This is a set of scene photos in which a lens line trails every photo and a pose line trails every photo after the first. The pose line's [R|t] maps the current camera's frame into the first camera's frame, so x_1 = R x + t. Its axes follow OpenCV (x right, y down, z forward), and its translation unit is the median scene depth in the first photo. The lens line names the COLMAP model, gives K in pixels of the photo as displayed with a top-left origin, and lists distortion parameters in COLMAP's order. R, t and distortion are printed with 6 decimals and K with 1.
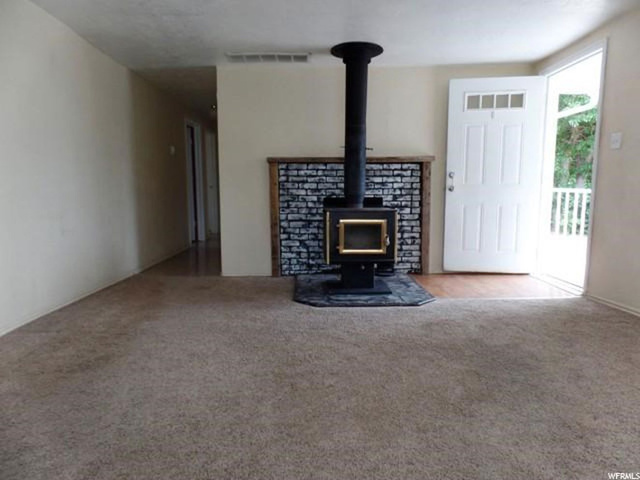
lens RADIAL K [[438.9, 0, 320.6], [0, 438.9, 242.7], [0, 0, 1]] dist [-0.005399, 0.002667]
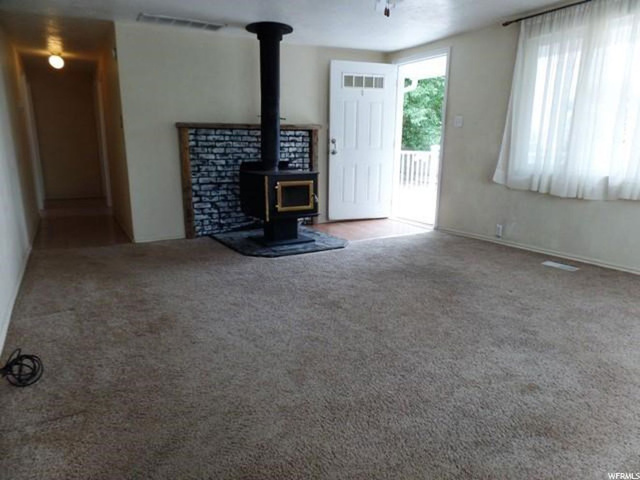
lens RADIAL K [[438.9, 0, 320.6], [0, 438.9, 242.7], [0, 0, 1]] dist [-0.005399, 0.002667]
pose [[0.877284, -0.101175, 0.469186, -0.329762], [0.052921, 0.991960, 0.114953, -0.016546], [-0.477044, -0.076017, 0.875586, -0.068617]]
